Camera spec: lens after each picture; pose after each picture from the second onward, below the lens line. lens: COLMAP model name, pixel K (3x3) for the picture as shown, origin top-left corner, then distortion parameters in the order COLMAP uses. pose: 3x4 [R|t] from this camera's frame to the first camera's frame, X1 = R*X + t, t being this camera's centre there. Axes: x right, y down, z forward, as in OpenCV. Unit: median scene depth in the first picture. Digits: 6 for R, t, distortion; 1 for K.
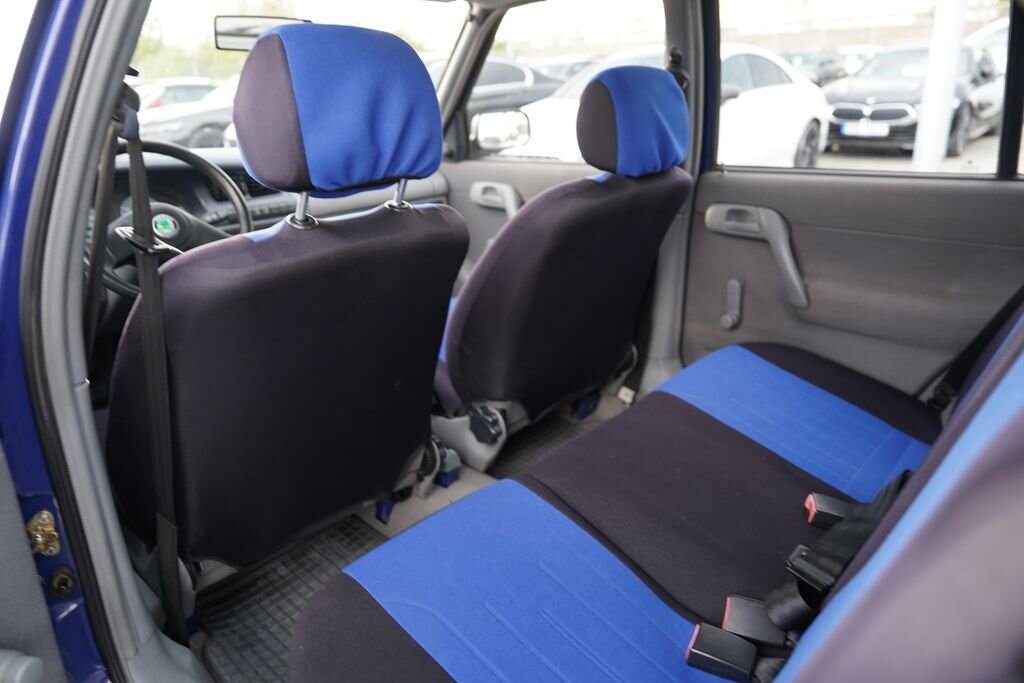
lens RADIAL K [[710.9, 0, 508.5], [0, 710.9, 314.7], [0, 0, 1]] dist [-0.101096, 0.109561]
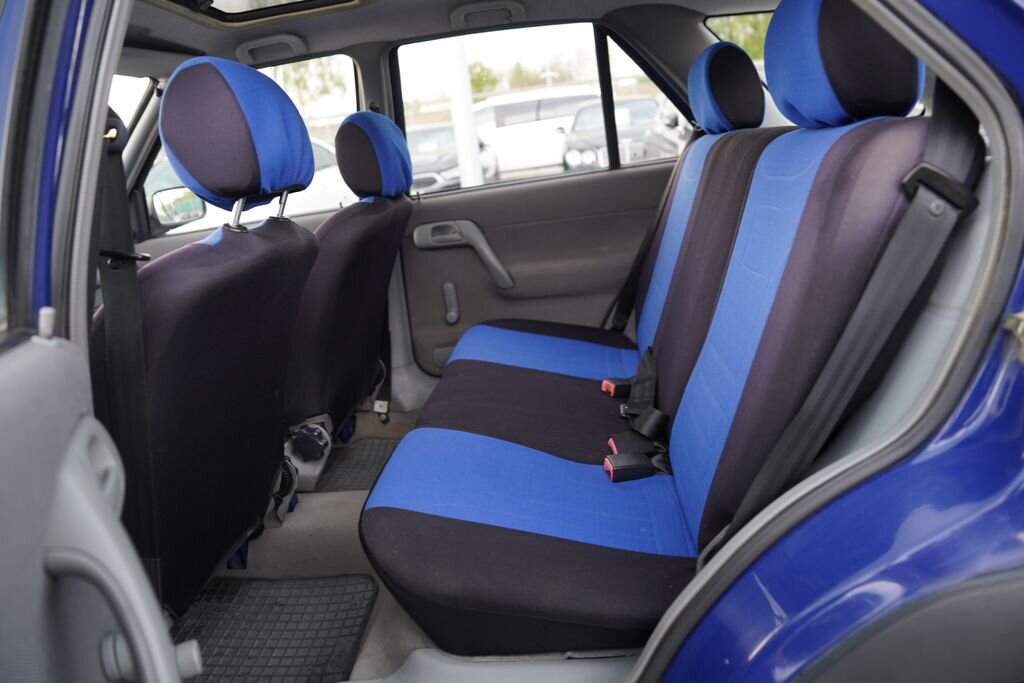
lens RADIAL K [[710.9, 0, 508.5], [0, 710.9, 314.7], [0, 0, 1]] dist [-0.101096, 0.109561]
pose [[0.797210, -0.203162, 0.568490, -0.349712], [0.275485, 0.960338, -0.043124, 0.096259], [-0.537181, 0.190989, 0.821559, -0.070002]]
